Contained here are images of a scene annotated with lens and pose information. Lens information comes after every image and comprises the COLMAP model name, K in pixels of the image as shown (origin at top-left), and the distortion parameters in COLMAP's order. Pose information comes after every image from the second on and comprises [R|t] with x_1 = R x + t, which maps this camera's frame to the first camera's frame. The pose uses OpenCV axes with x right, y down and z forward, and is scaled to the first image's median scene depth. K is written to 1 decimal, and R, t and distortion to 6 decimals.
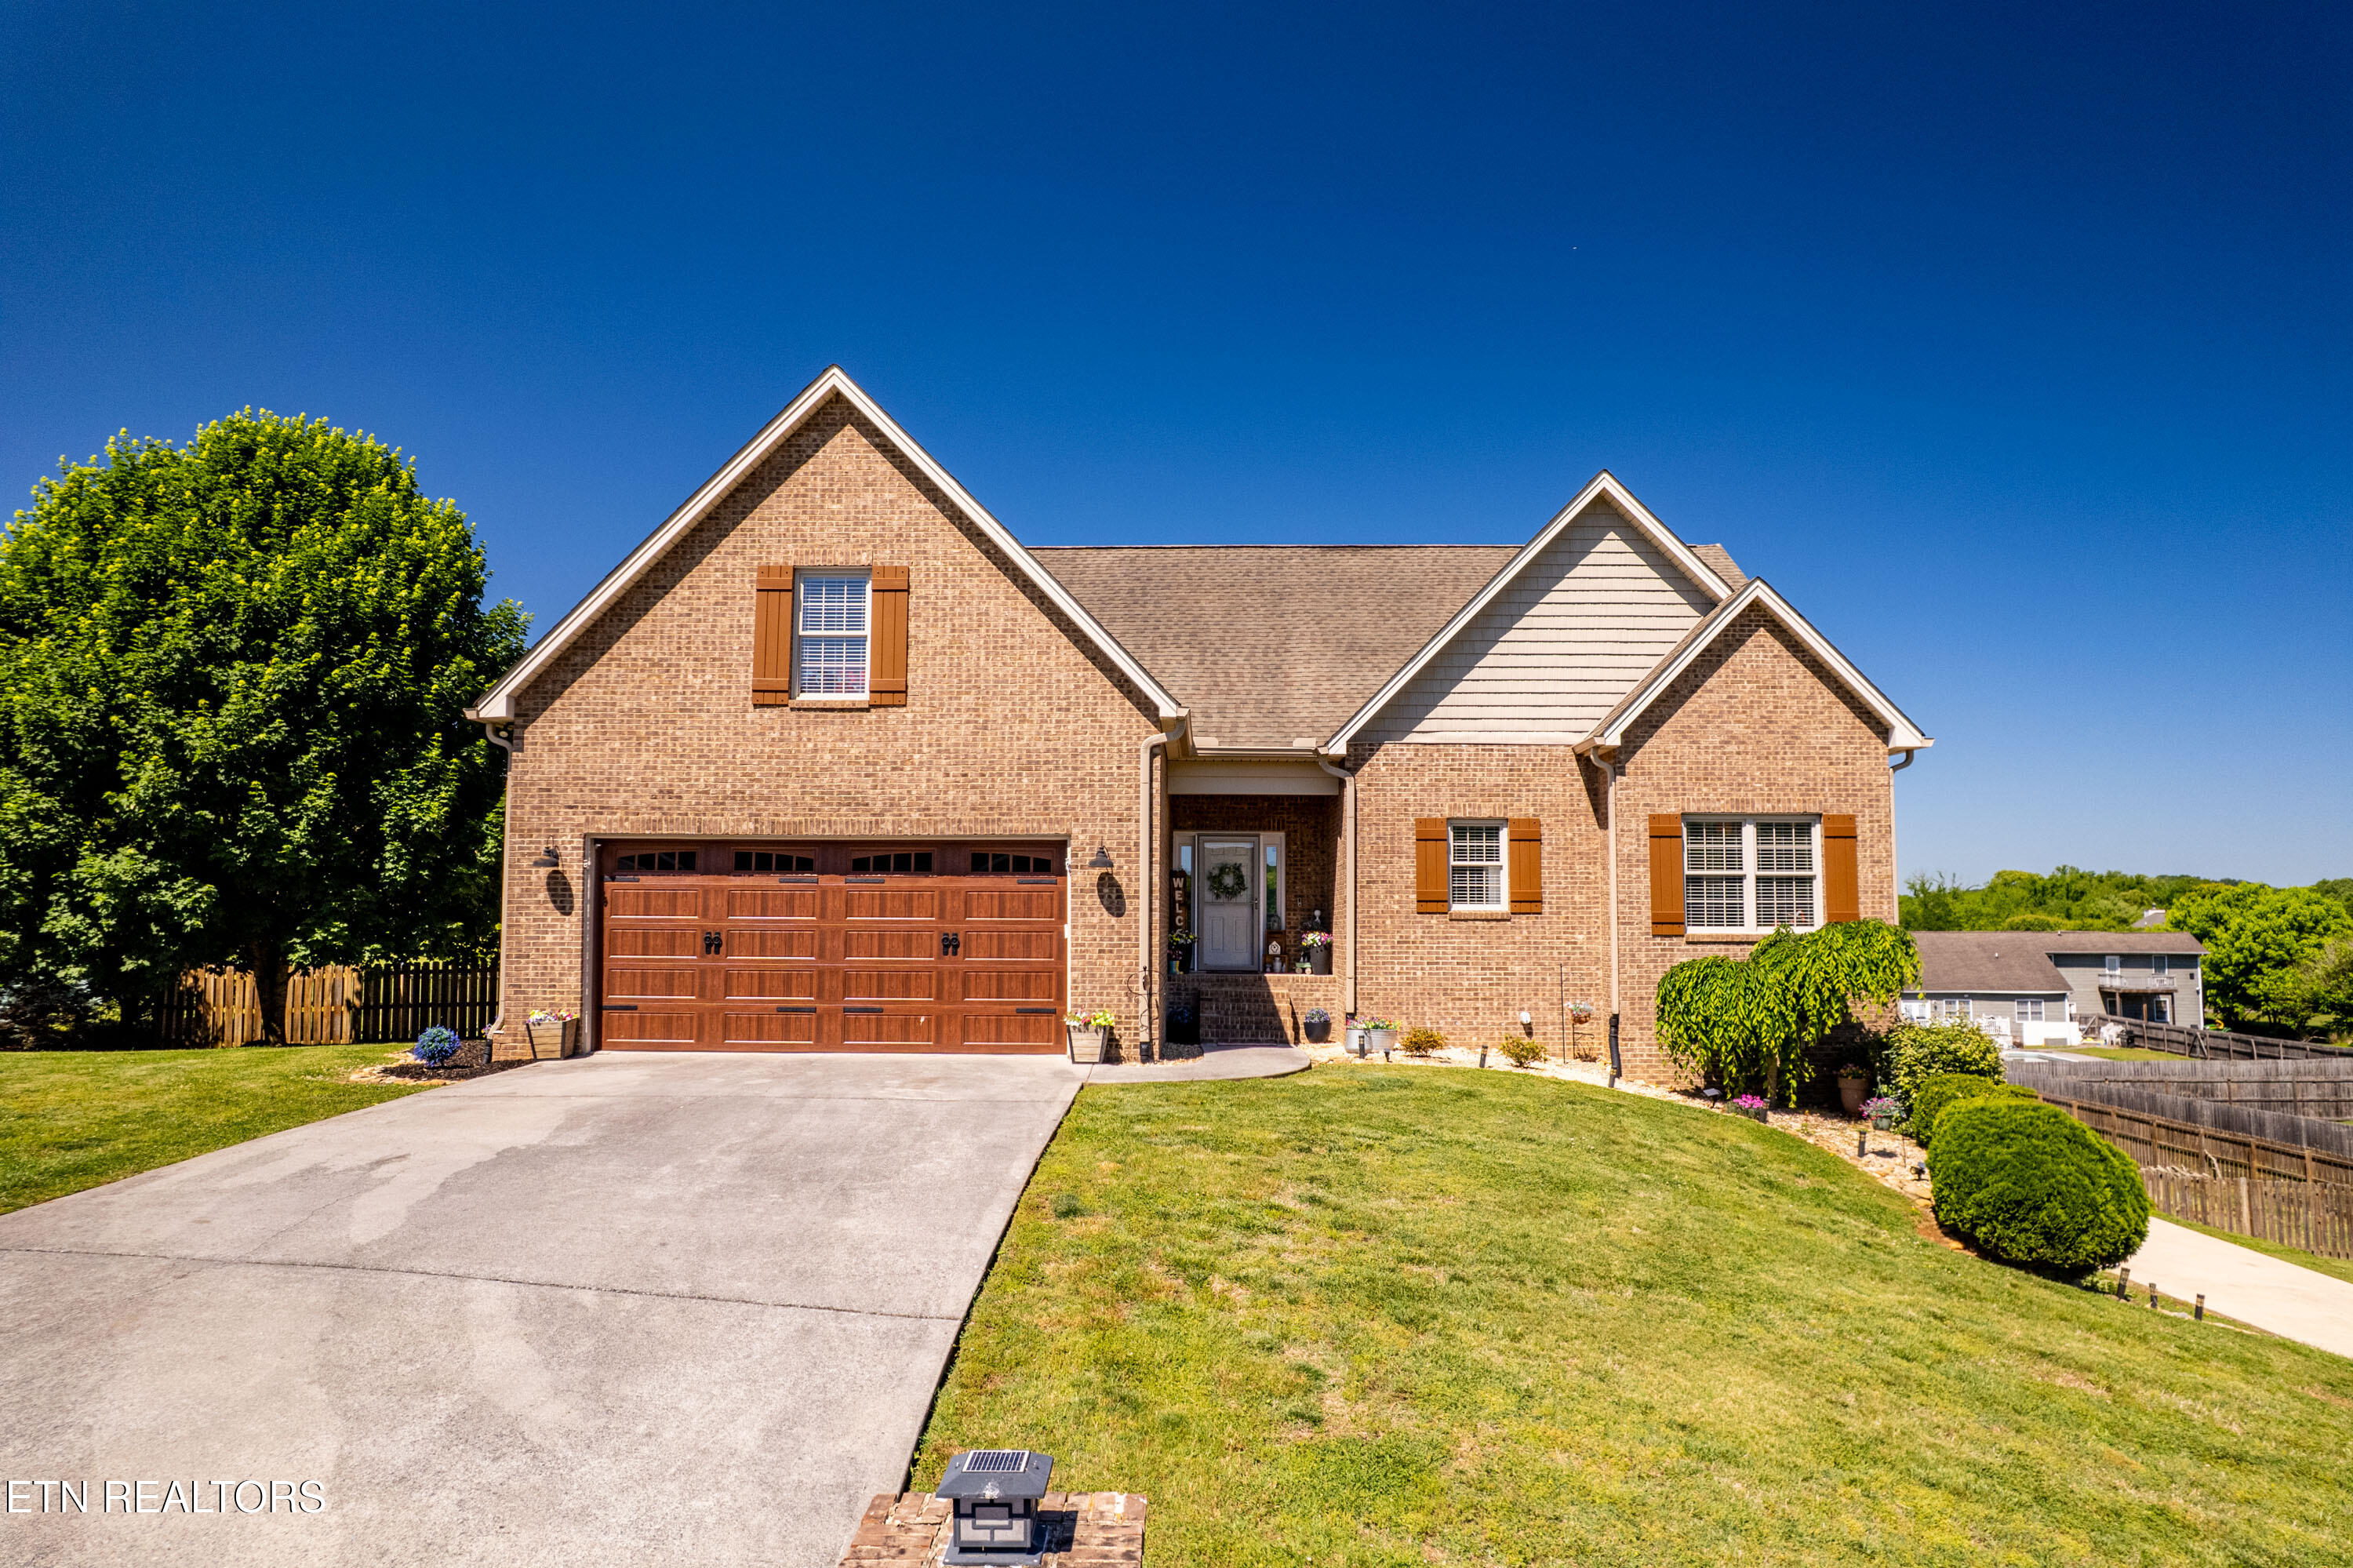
lens RADIAL K [[1510.6, 0, 1184.1], [0, 1510.6, 781.7], [0, 0, 1]] dist [-0.070709, 0.059111]
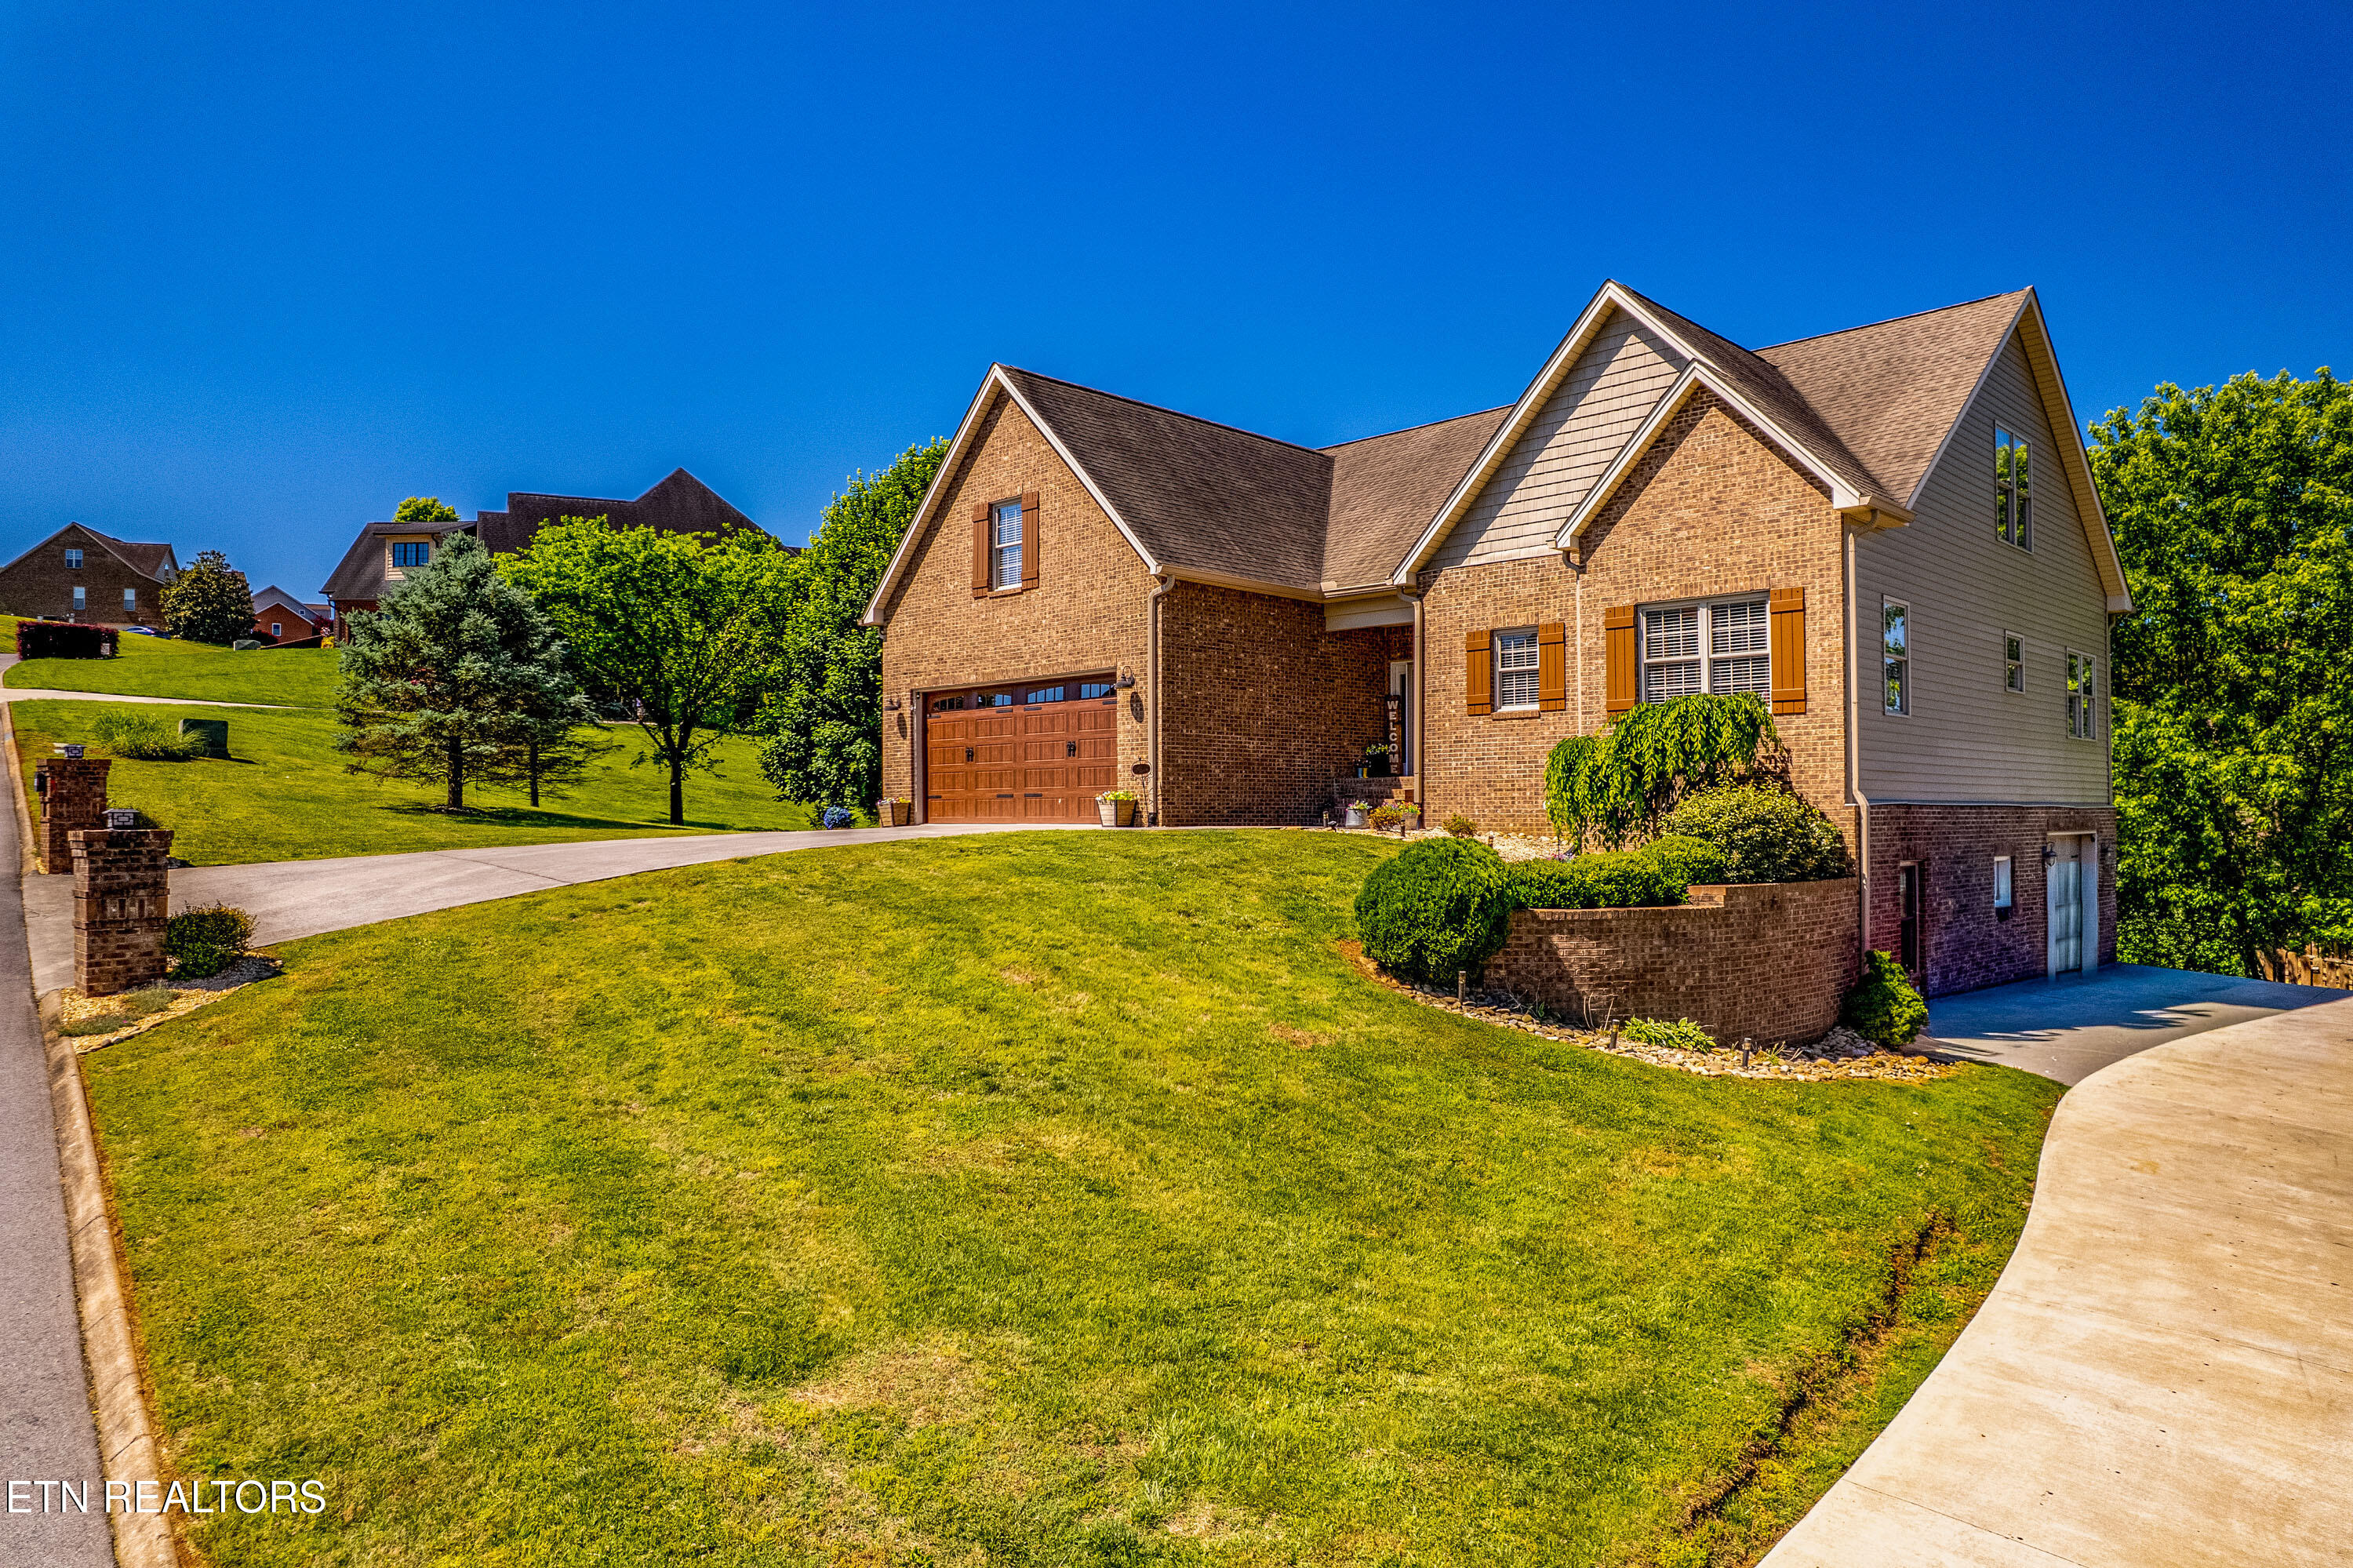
lens RADIAL K [[1510.6, 0, 1174.3], [0, 1510.6, 791.7], [0, 0, 1]] dist [-0.070709, 0.059111]
pose [[0.710394, -0.018856, -0.703552, 0.927186], [0.072277, 0.996310, 0.046278, 0.088248], [0.700083, -0.083726, 0.709135, 0.037112]]
